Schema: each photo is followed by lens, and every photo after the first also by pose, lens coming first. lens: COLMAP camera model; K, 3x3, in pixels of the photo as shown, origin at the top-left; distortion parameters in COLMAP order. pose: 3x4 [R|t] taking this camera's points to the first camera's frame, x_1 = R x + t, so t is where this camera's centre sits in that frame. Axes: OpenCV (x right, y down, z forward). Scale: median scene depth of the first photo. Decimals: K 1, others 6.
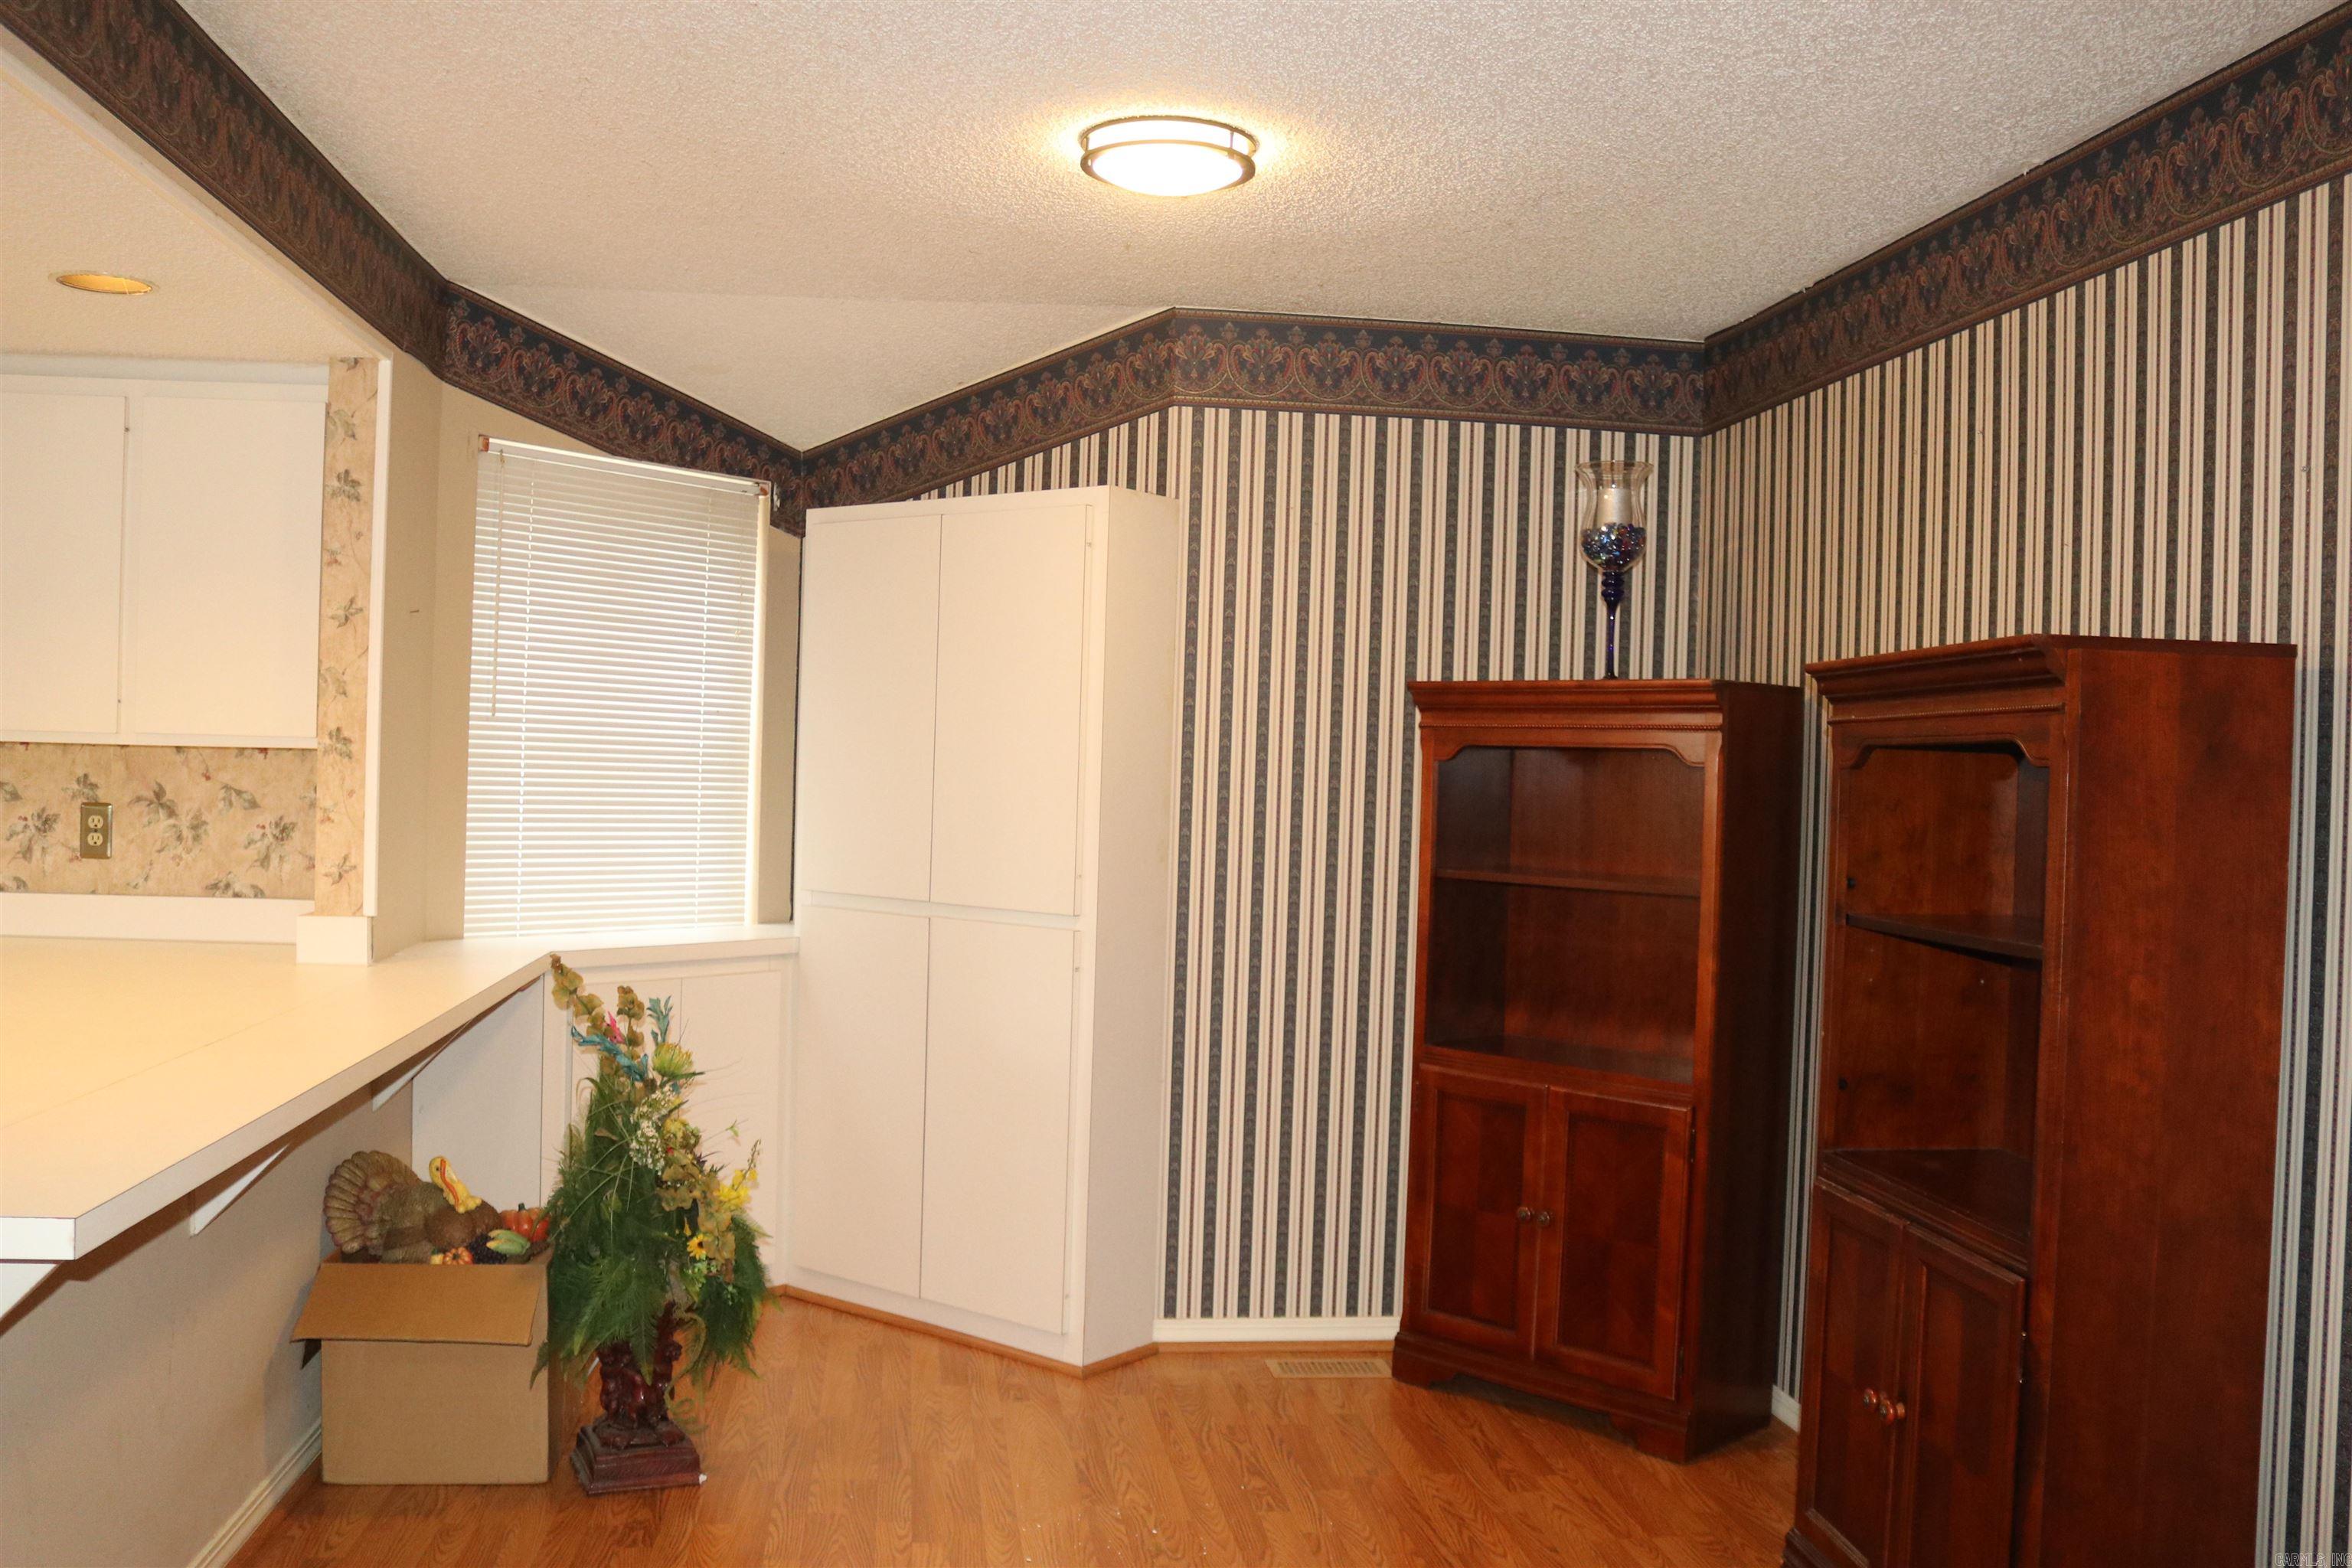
lens RADIAL K [[2013.3, 0, 1155.7], [0, 2013.3, 797.0], [0, 0, 1]] dist [-0.148555, 0.122264]
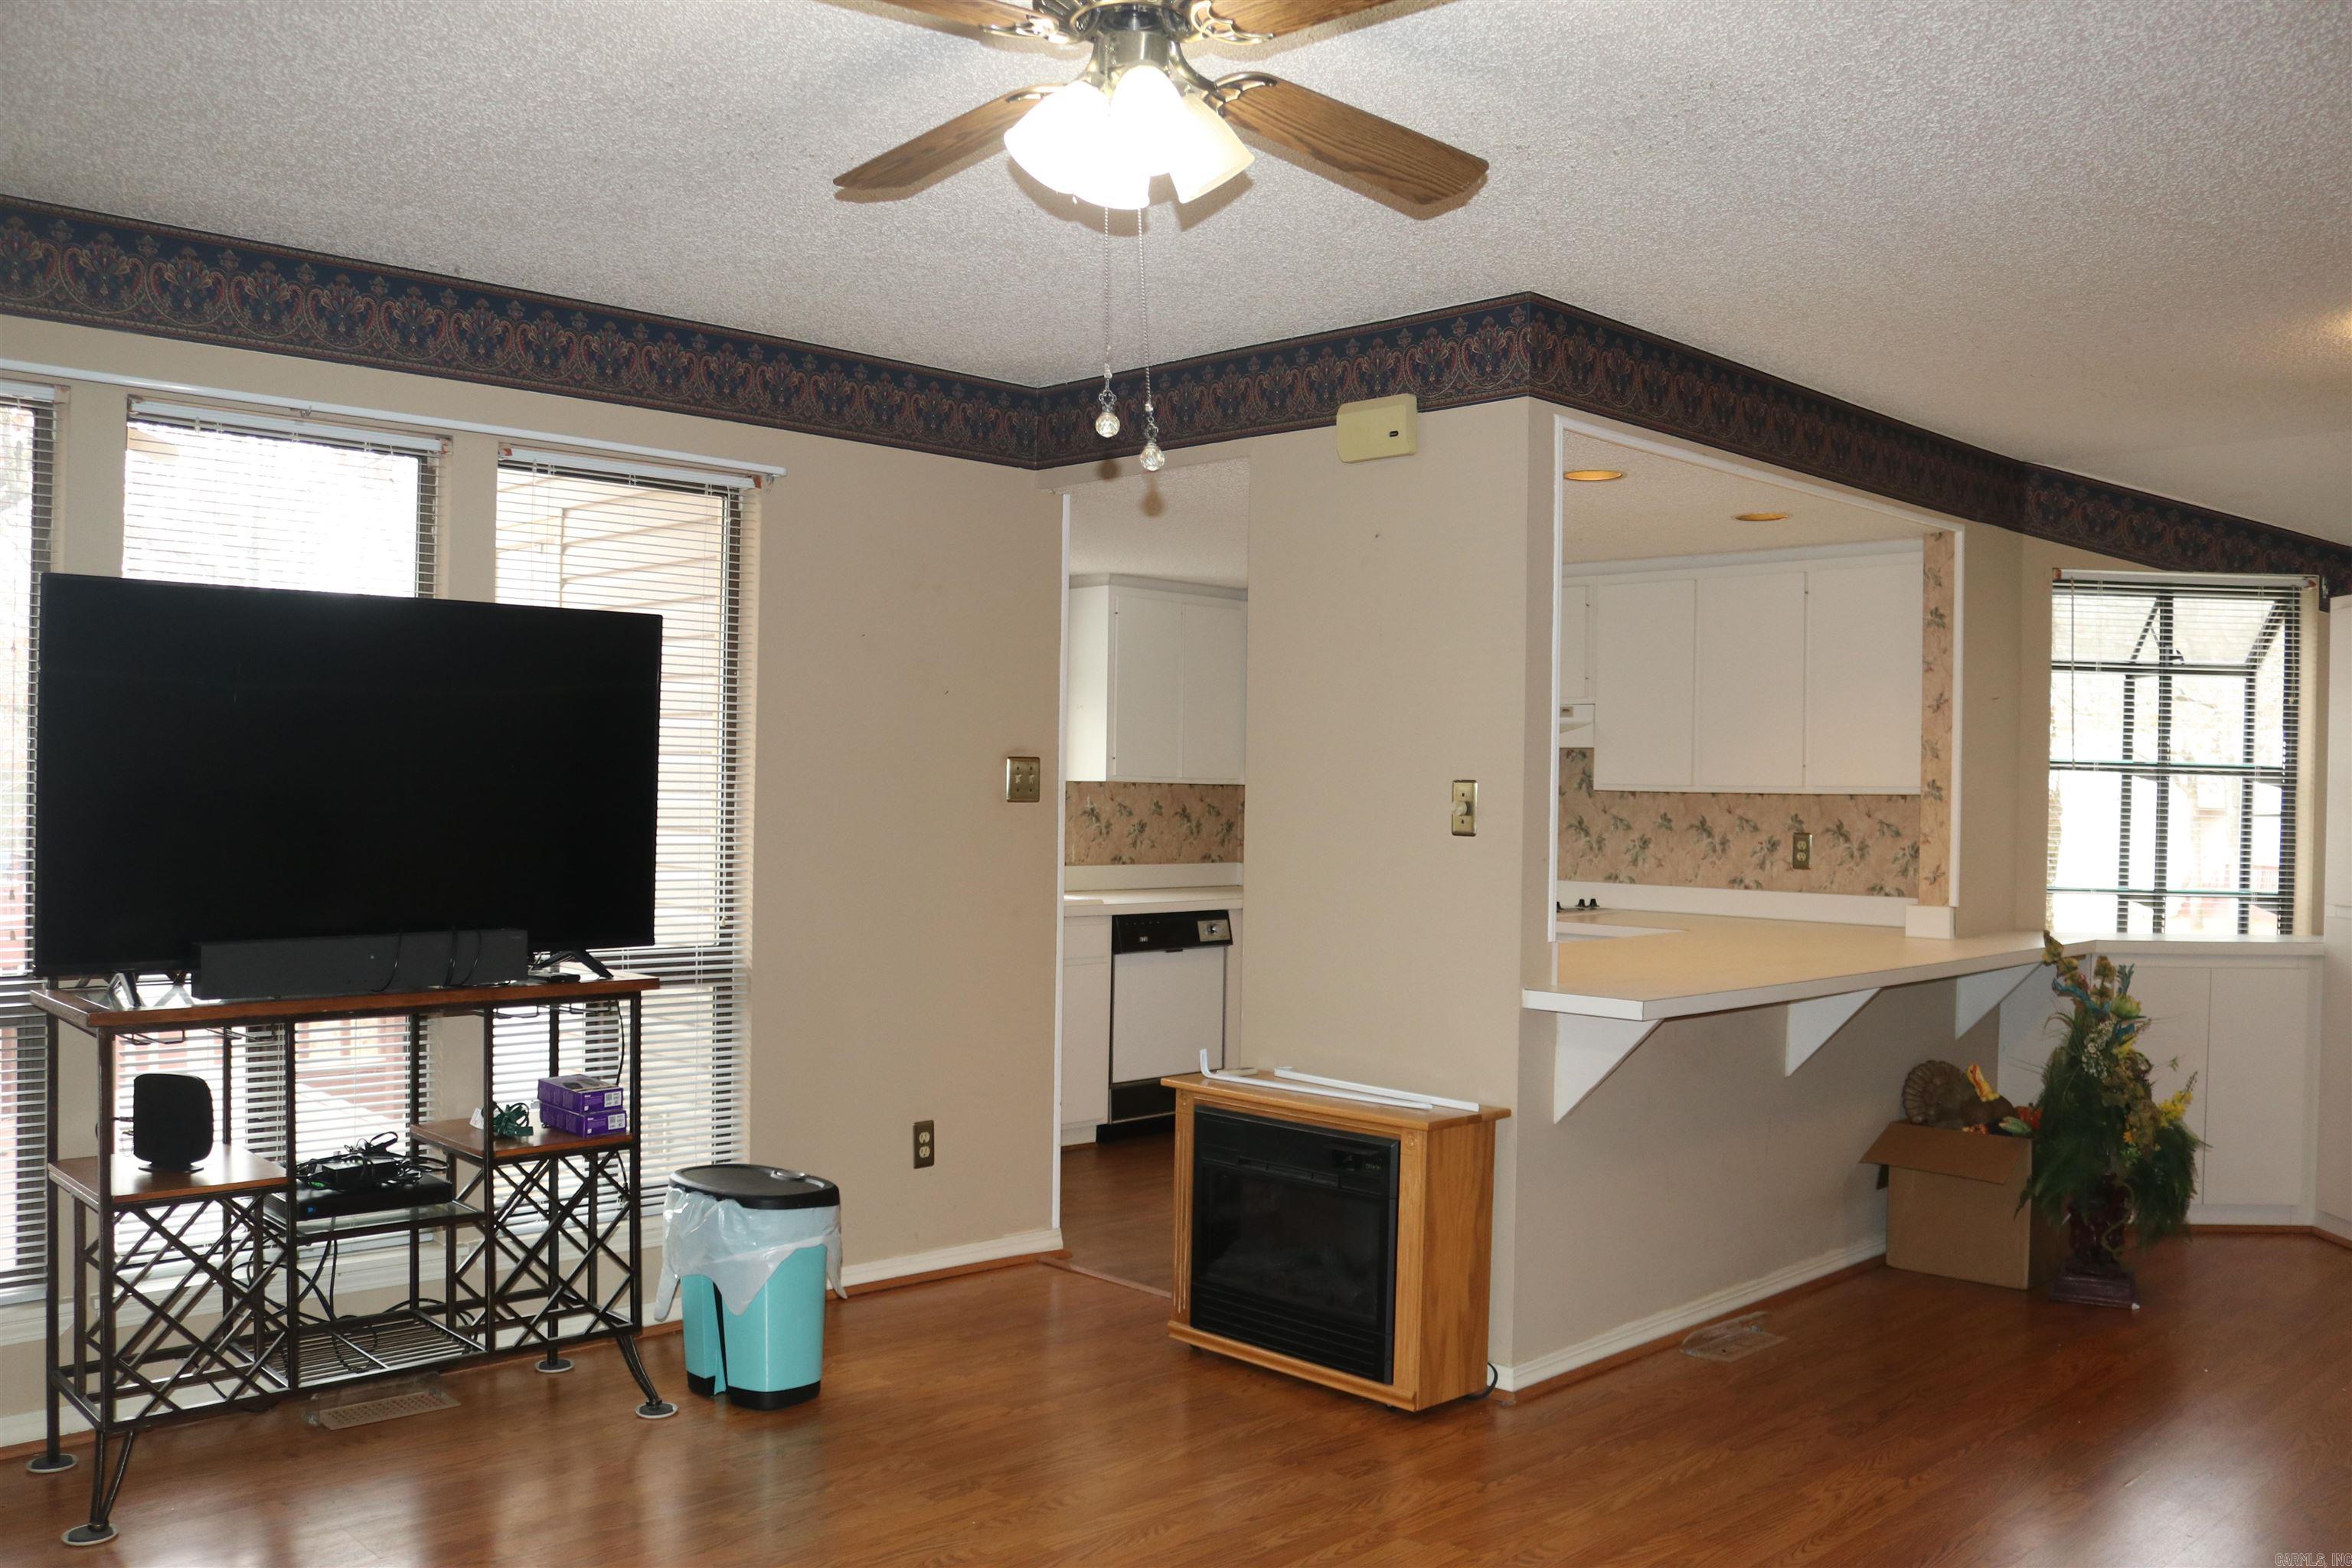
lens RADIAL K [[1936.0, 0, 1163.3], [0, 1936.0, 806.3], [0, 0, 1]] dist [-0.154083, 0.129315]
pose [[0.599769, -0.012901, -0.800069, 0.357490], [-0.010966, 0.999644, -0.024340, 0.024306], [0.800098, 0.023372, 0.599414, -0.306493]]
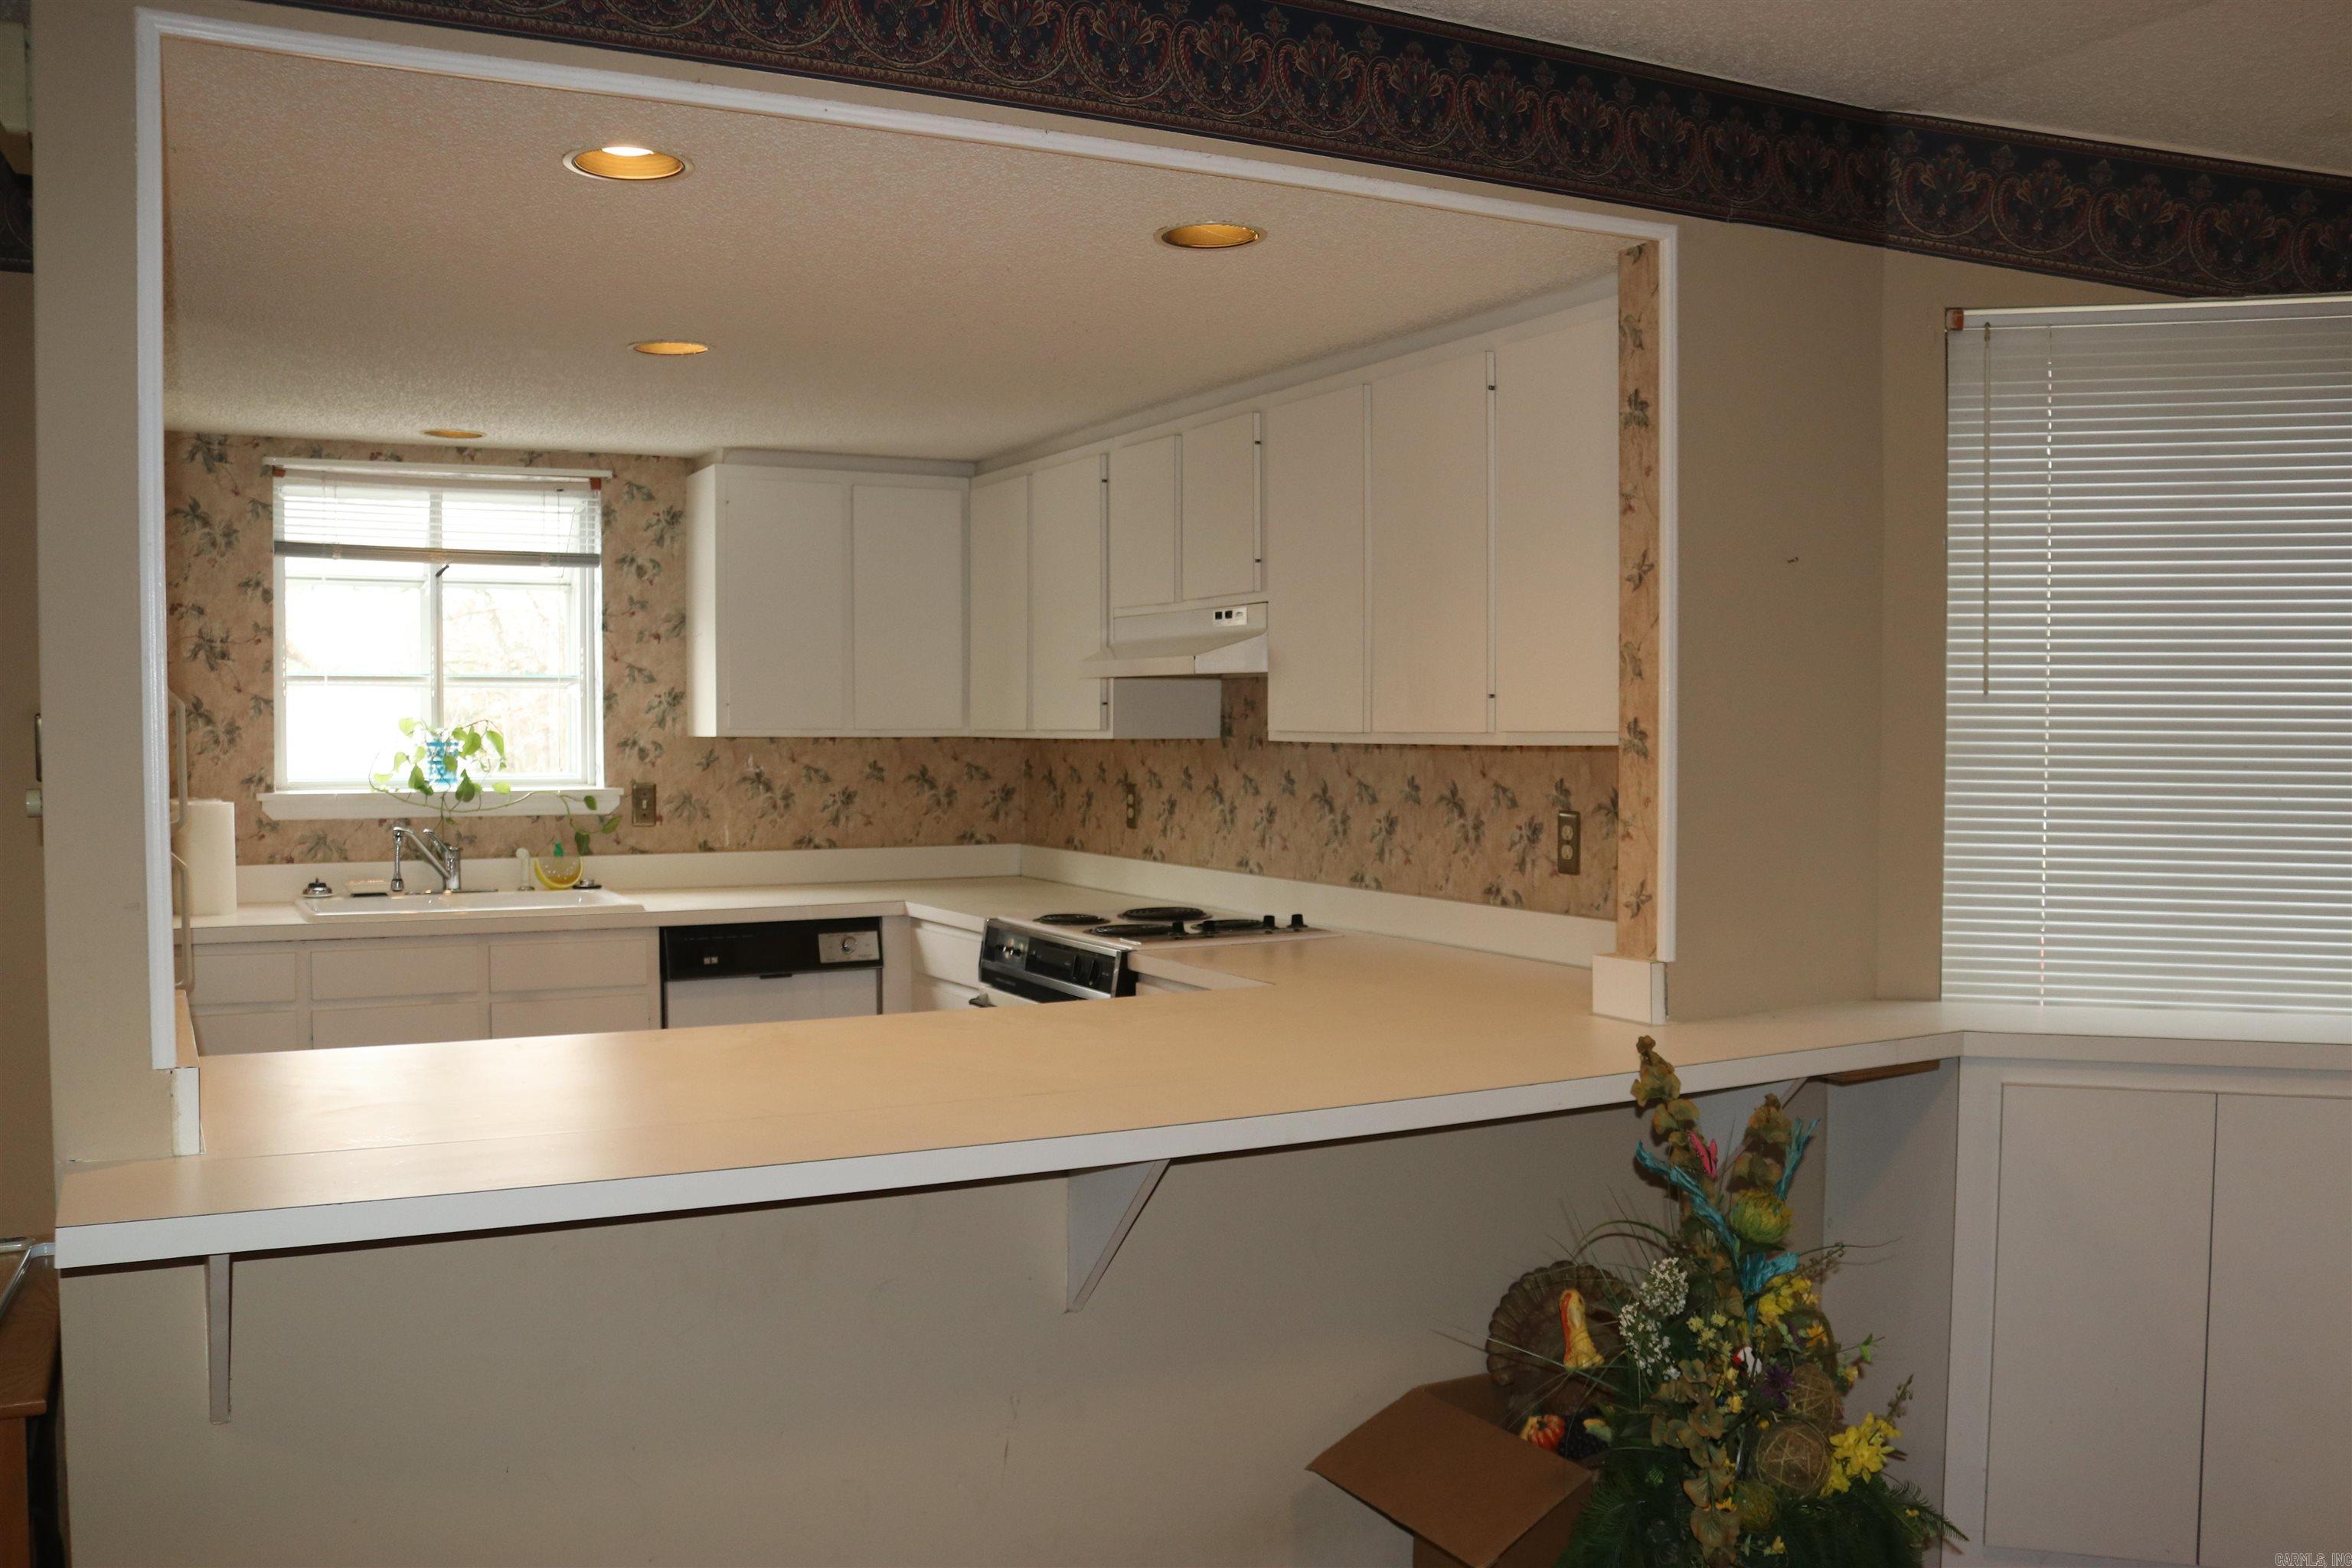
lens RADIAL K [[2013.3, 0, 1155.7], [0, 2013.3, 797.0], [0, 0, 1]] dist [-0.148555, 0.122264]
pose [[0.345860, 0.003035, -0.938281, 0.247382], [-0.003774, 0.999991, 0.001844, -0.004376], [0.938278, 0.002904, 0.345869, 0.507249]]
